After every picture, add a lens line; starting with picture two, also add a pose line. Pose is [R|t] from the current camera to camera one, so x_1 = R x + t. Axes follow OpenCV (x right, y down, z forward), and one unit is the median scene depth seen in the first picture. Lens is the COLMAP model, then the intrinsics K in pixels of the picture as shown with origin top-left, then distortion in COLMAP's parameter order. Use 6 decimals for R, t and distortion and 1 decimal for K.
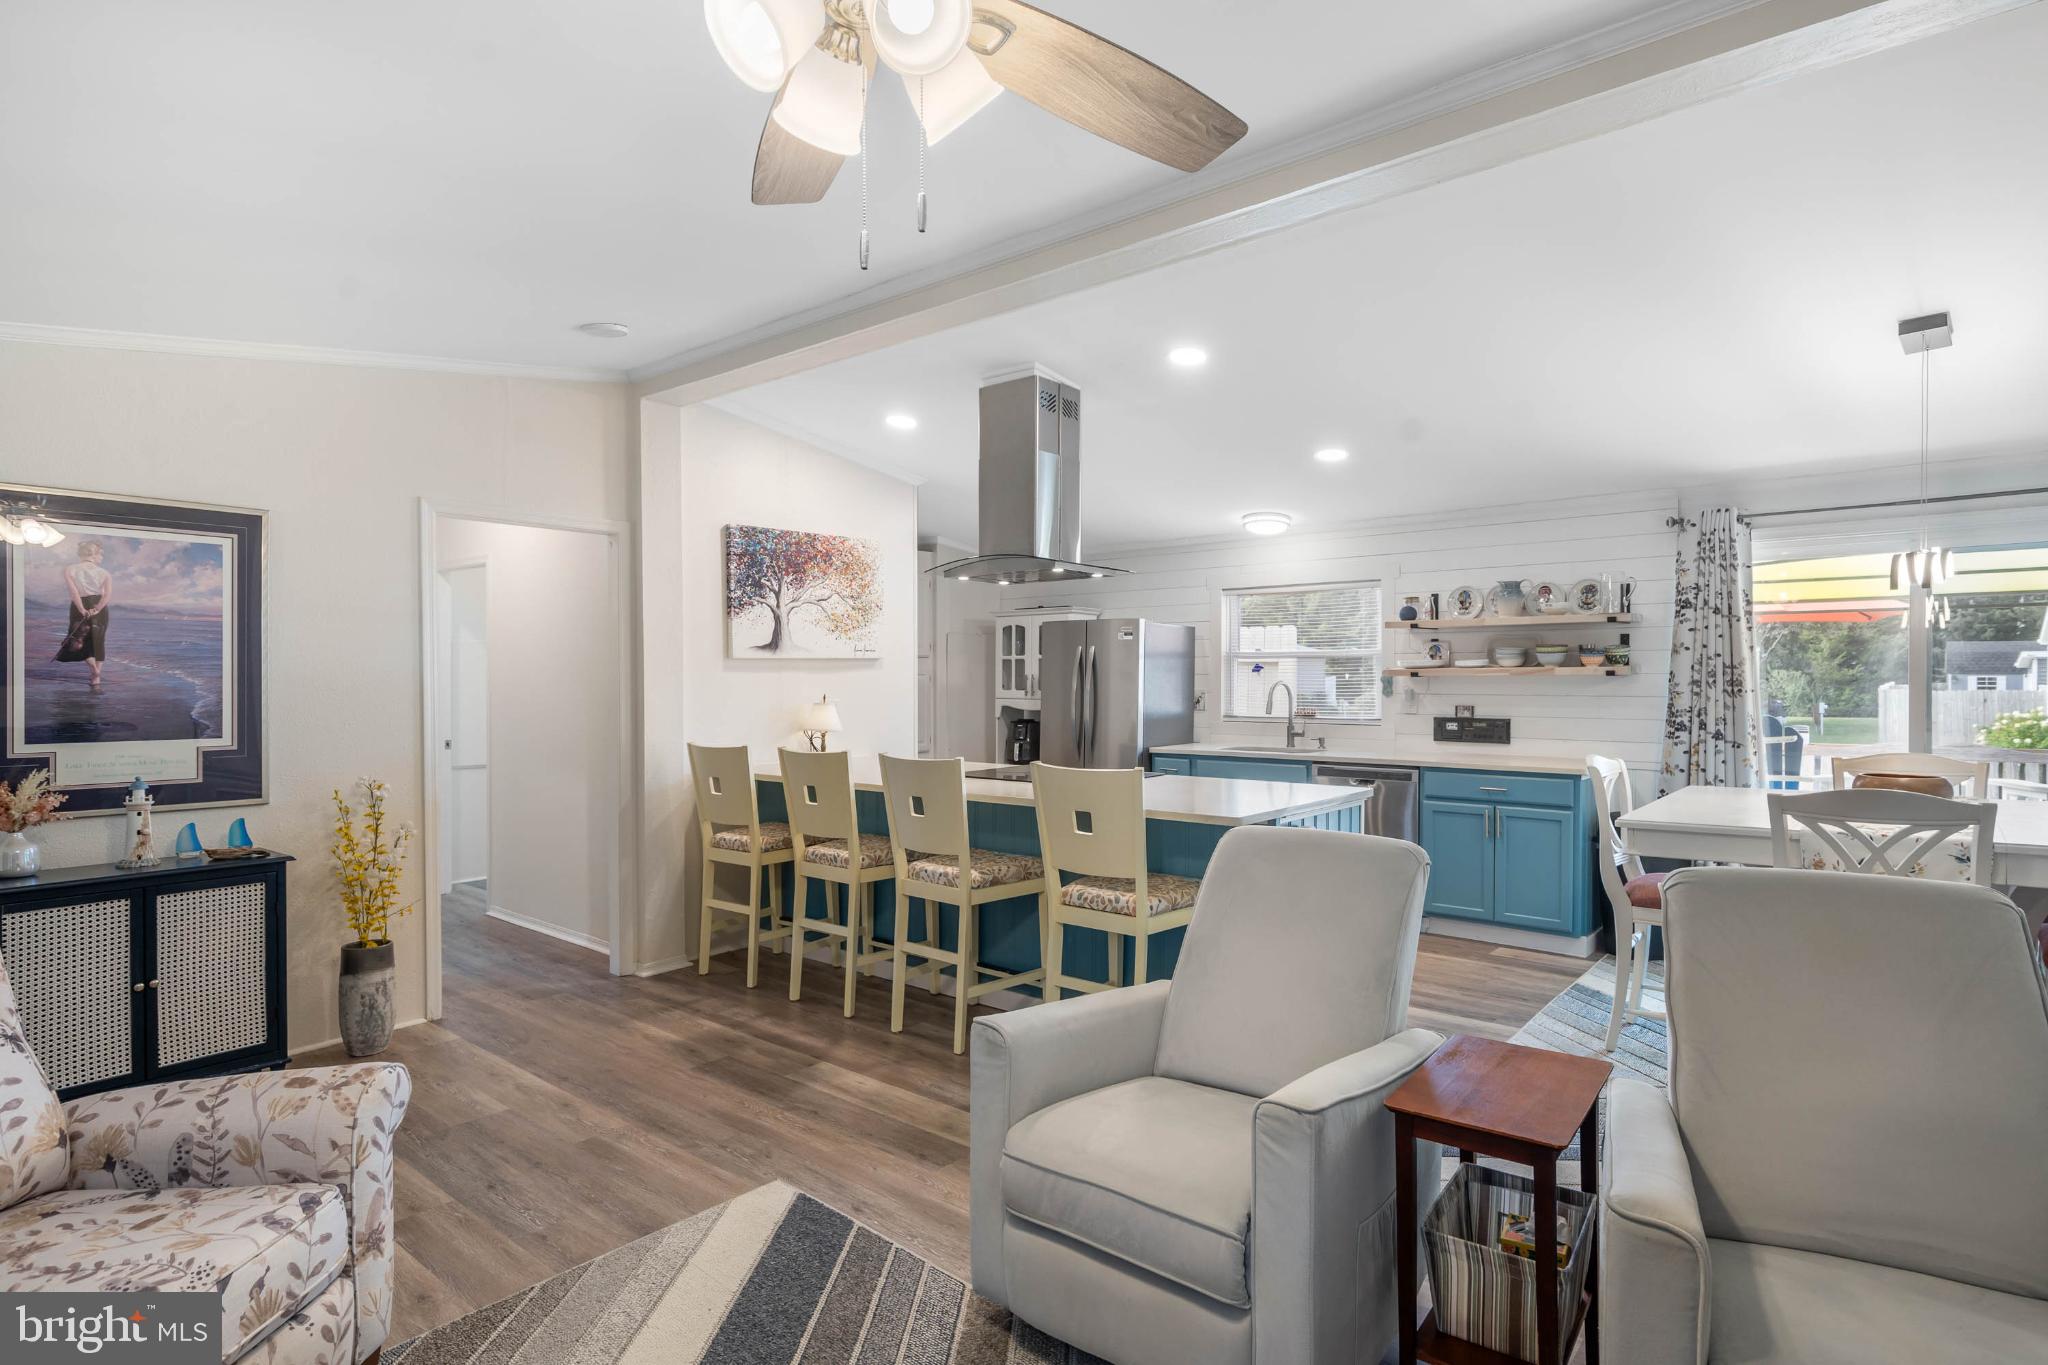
lens RADIAL K [[1076.4, 0, 1024.3], [0, 1076.4, 691.3], [0, 0, 1]] dist [0.007708, -0.000848]
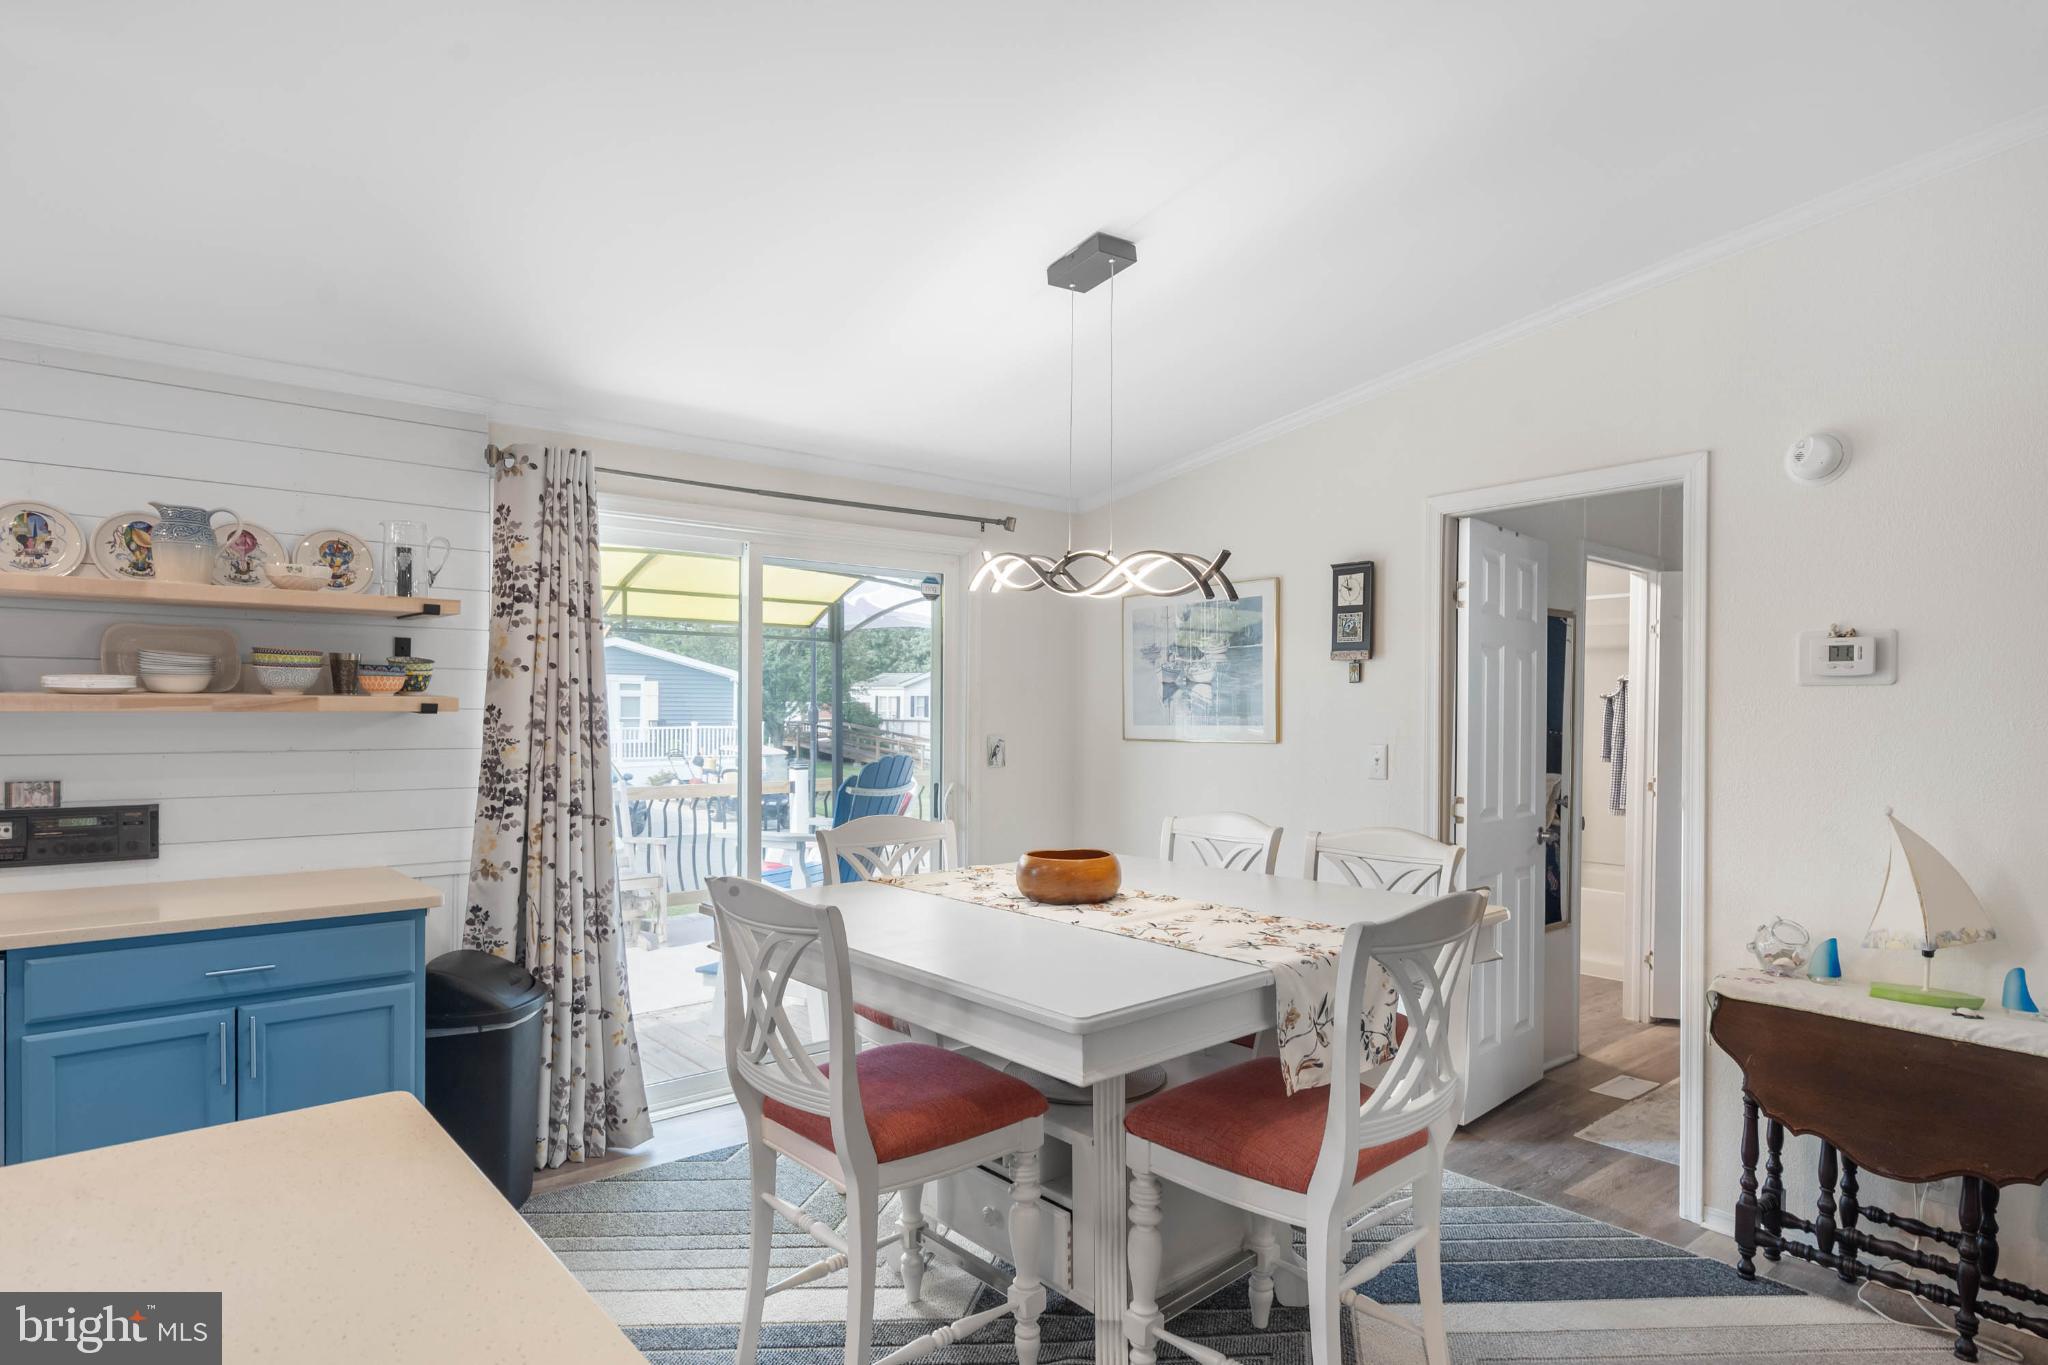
lens RADIAL K [[1145.4, 0, 1018.5], [0, 1145.4, 720.8], [0, 0, 1]] dist [0.012115, -0.001014]
pose [[0.168681, -0.006726, 0.985648, 0.023689], [0.007832, 0.999954, 0.005483, -0.011134], [-0.985640, 0.006795, 0.168726, 0.596034]]
